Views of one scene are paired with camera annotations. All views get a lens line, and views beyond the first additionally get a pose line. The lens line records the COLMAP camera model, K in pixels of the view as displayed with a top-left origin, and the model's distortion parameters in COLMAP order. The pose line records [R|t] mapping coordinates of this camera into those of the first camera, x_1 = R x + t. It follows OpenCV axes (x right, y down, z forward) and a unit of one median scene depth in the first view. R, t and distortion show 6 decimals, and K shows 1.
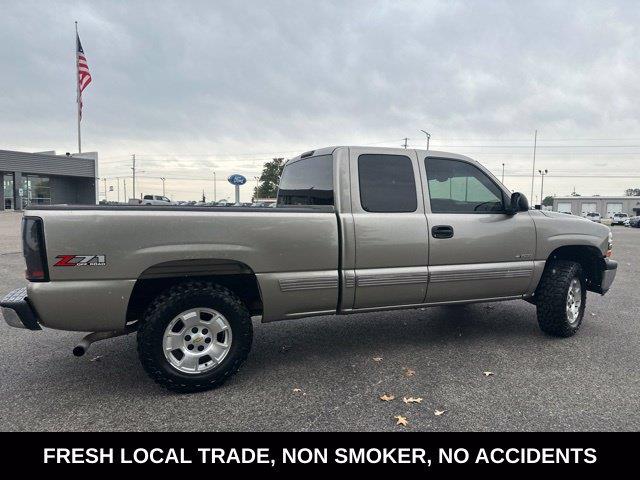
lens RADIAL K [[451.4, 0, 320.0], [0, 451.4, 240.0], [0, 0, 1]] dist [0.068680, -0.090806]
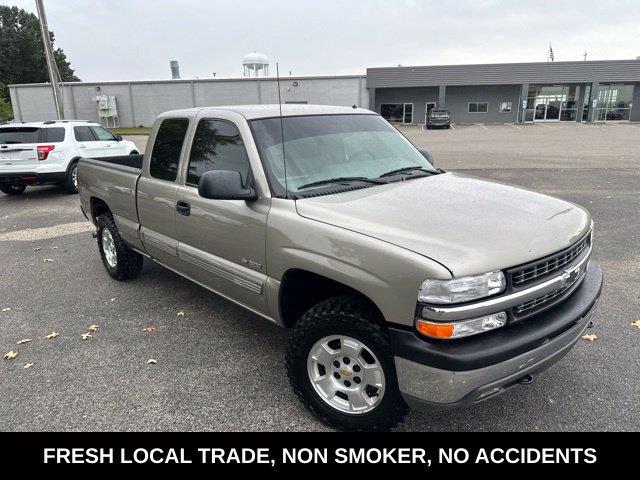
lens RADIAL K [[451.1, 0, 322.6], [0, 451.1, 236.6], [0, 0, 1]] dist [0.038250, -0.026207]
pose [[0.334604, 0.223434, -0.915488, 1.072755], [-0.042846, 0.974088, 0.222076, -0.153816], [0.941384, -0.035083, 0.335506, 0.866261]]
